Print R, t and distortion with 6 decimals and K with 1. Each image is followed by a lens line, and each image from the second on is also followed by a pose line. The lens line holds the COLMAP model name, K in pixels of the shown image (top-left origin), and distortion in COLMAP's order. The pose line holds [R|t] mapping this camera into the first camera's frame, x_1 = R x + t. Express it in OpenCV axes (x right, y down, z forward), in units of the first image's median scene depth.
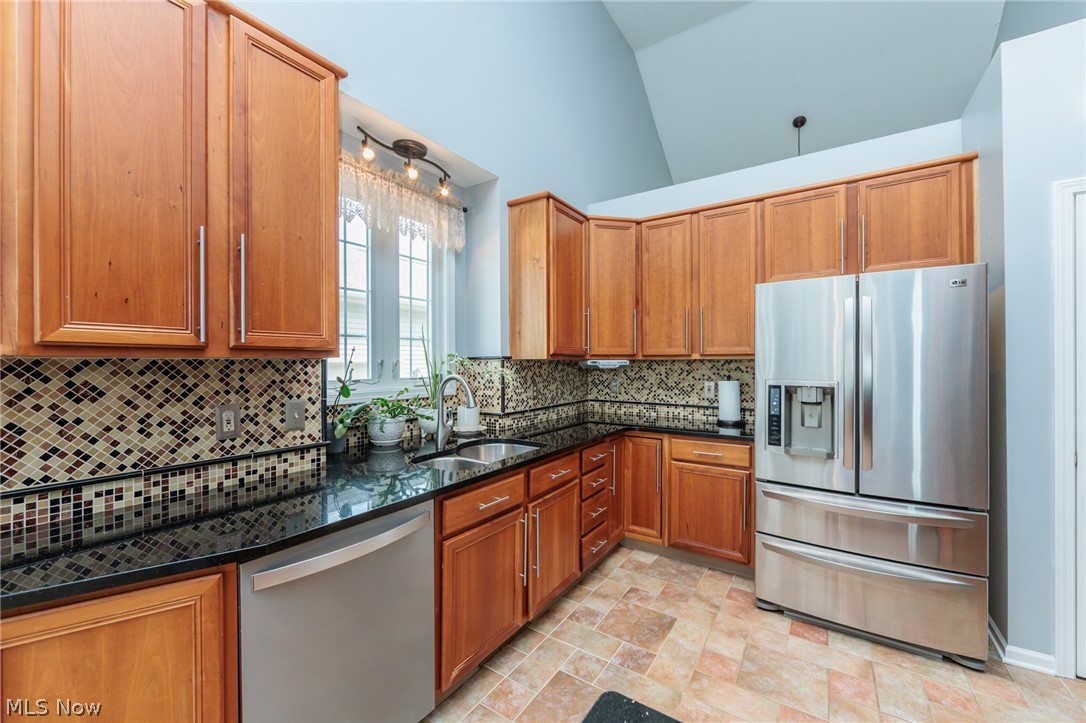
lens RADIAL K [[426.3, 0, 539.5], [0, 426.3, 361.2], [0, 0, 1]] dist [-0.003576, -0.000614]
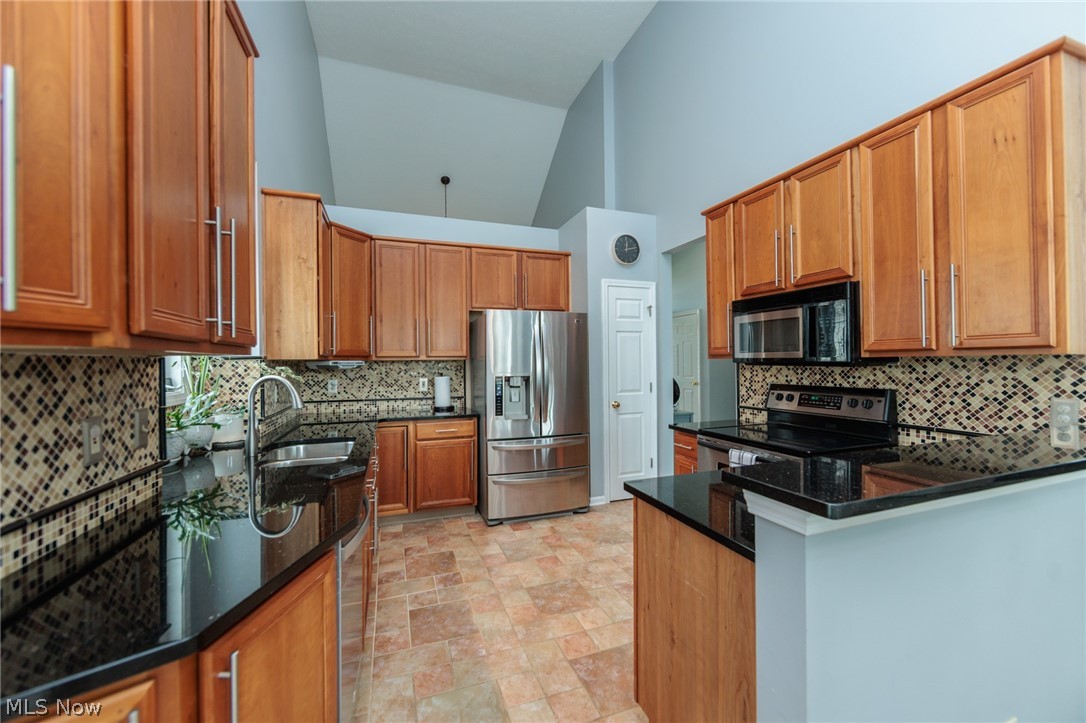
lens RADIAL K [[426.3, 0, 548.6], [0, 426.3, 359.1], [0, 0, 1]] dist [-0.003576, -0.000614]
pose [[0.583774, 0.003219, 0.811909, -0.585395], [0.006824, 0.999937, -0.008871, 0.008592], [-0.811887, 0.010719, 0.583716, -0.046593]]
